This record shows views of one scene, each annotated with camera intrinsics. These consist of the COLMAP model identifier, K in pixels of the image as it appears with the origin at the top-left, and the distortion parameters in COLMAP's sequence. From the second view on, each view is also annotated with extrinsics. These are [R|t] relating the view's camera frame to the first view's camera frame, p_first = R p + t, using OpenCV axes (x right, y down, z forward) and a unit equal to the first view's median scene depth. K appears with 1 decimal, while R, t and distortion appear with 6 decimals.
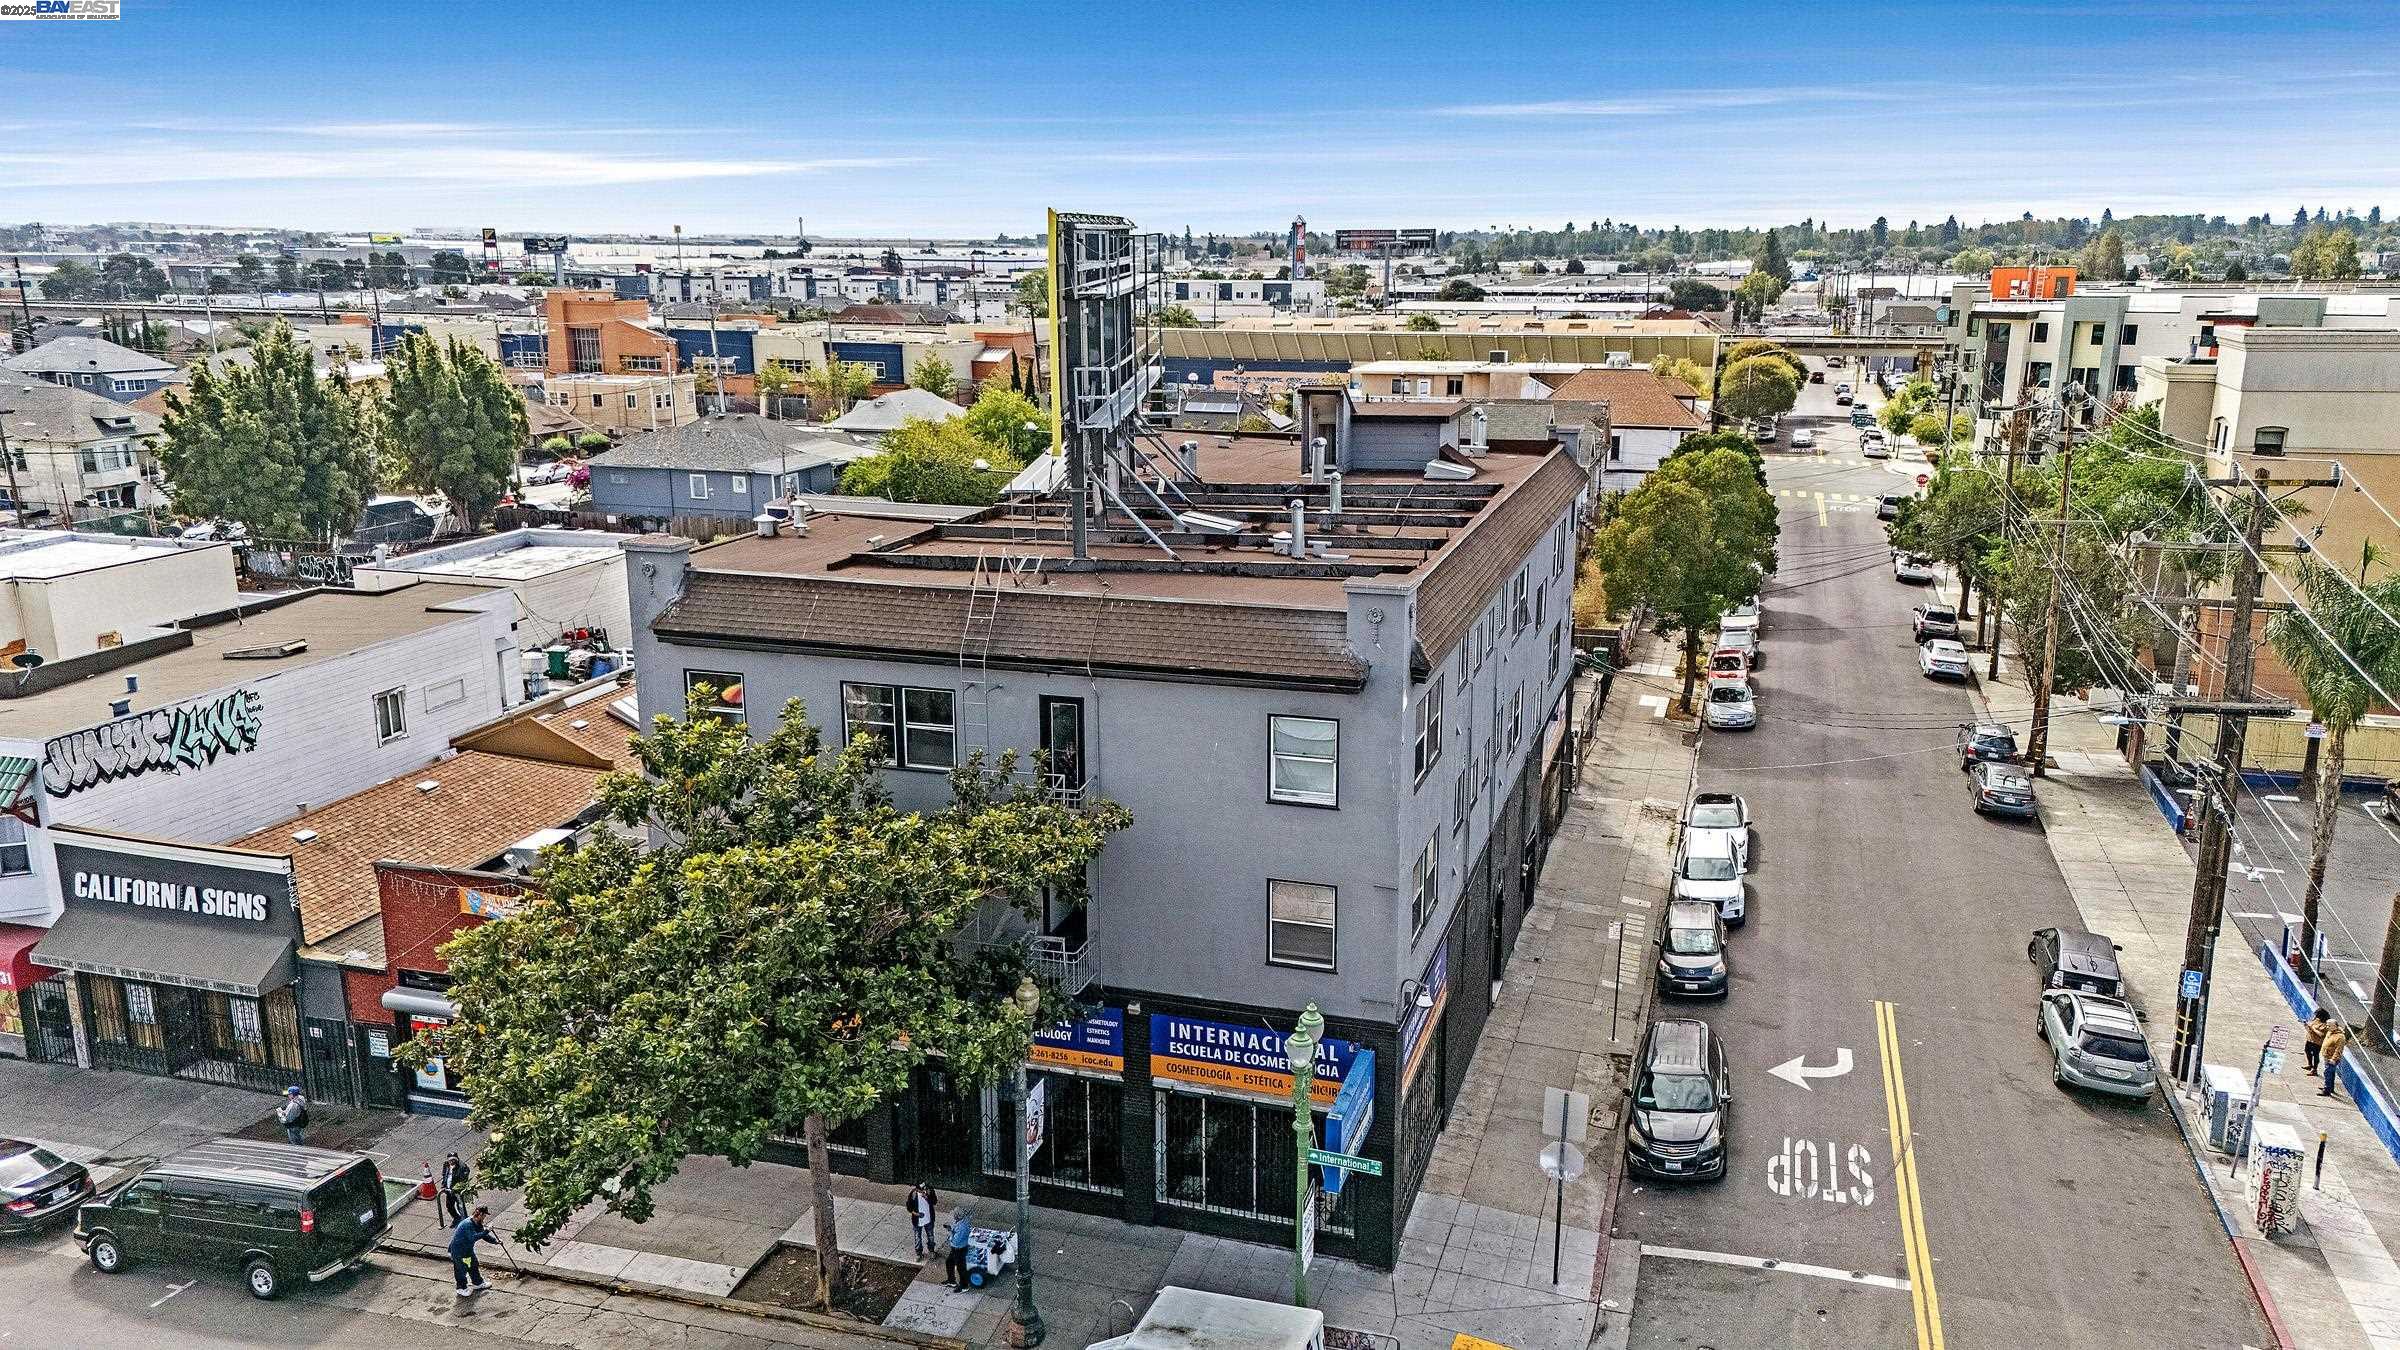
lens RADIAL K [[1752.3, 0, 1208.7], [0, 1752.3, 672.8], [0, 0, 1]] dist [0.112000, -0.061452]
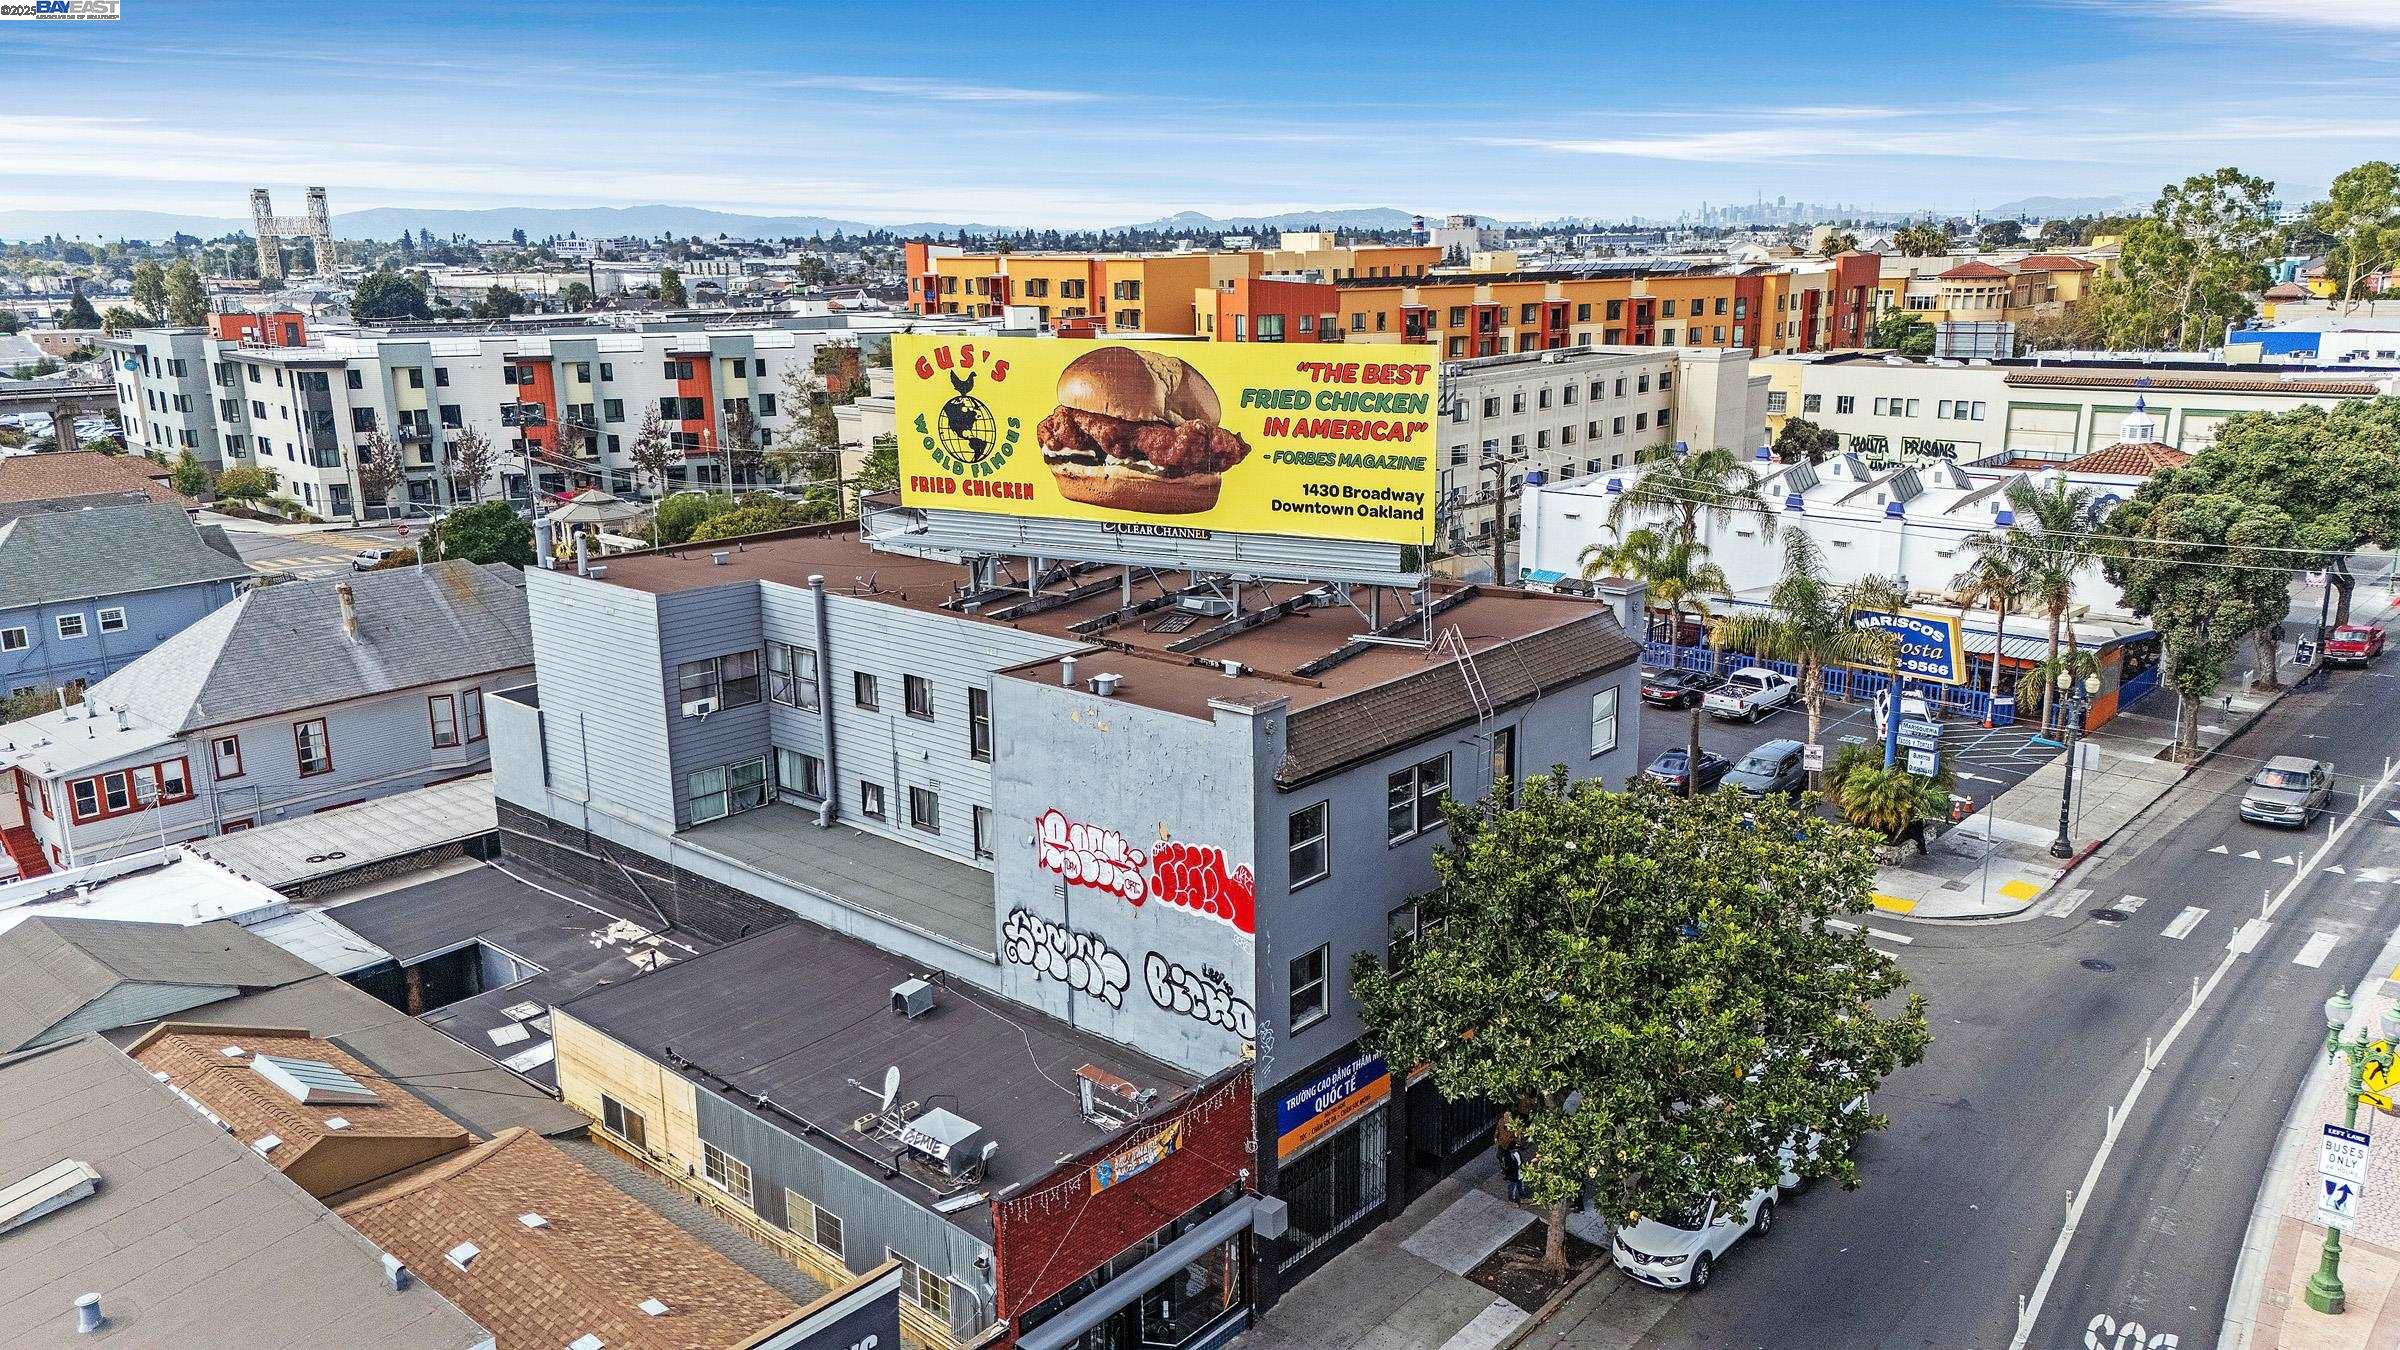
lens RADIAL K [[1752.3, 0, 1205.5], [0, 1752.3, 670.5], [0, 0, 1]] dist [0.112000, -0.061452]
pose [[0.408181, -0.223143, 0.885209, -0.655585], [0.232860, 0.963040, 0.135388, -0.126835], [-0.882703, 0.150868, 0.445055, 0.321882]]
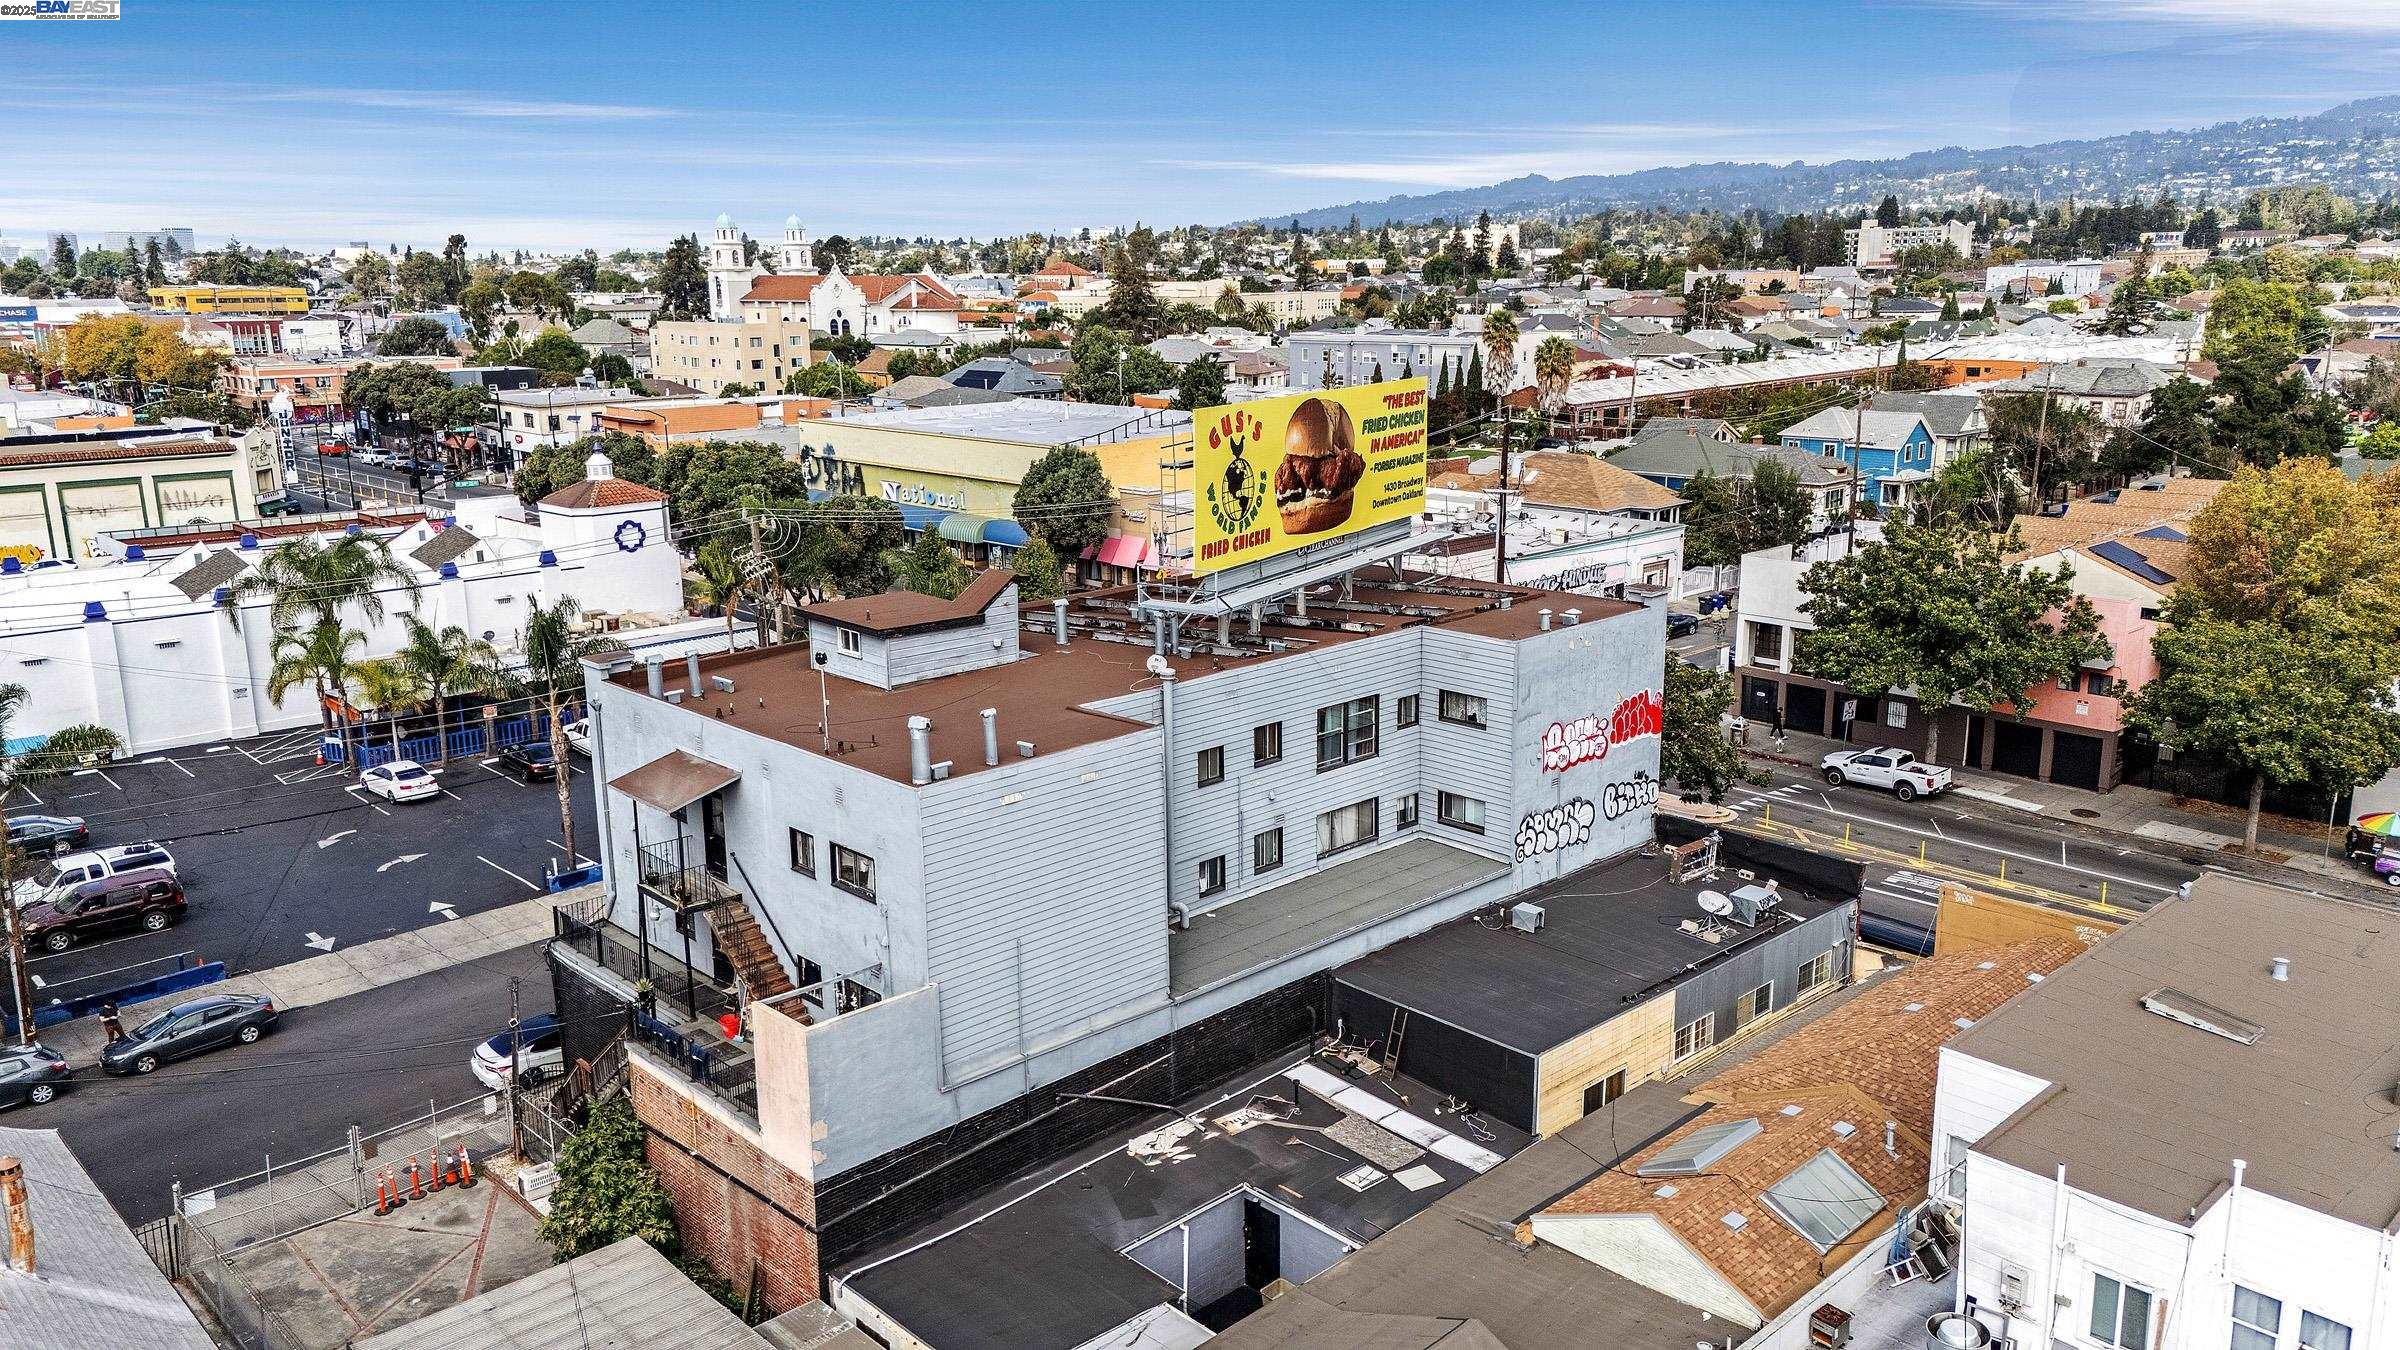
lens RADIAL K [[1752.3, 0, 1206.5], [0, 1752.3, 676.2], [0, 0, 1]] dist [0.112000, -0.061452]
pose [[-0.874835, -0.099073, 0.474182, -0.397916], [0.130238, 0.894719, 0.427218, -0.403541], [-0.466585, 0.435502, -0.769829, 1.345196]]
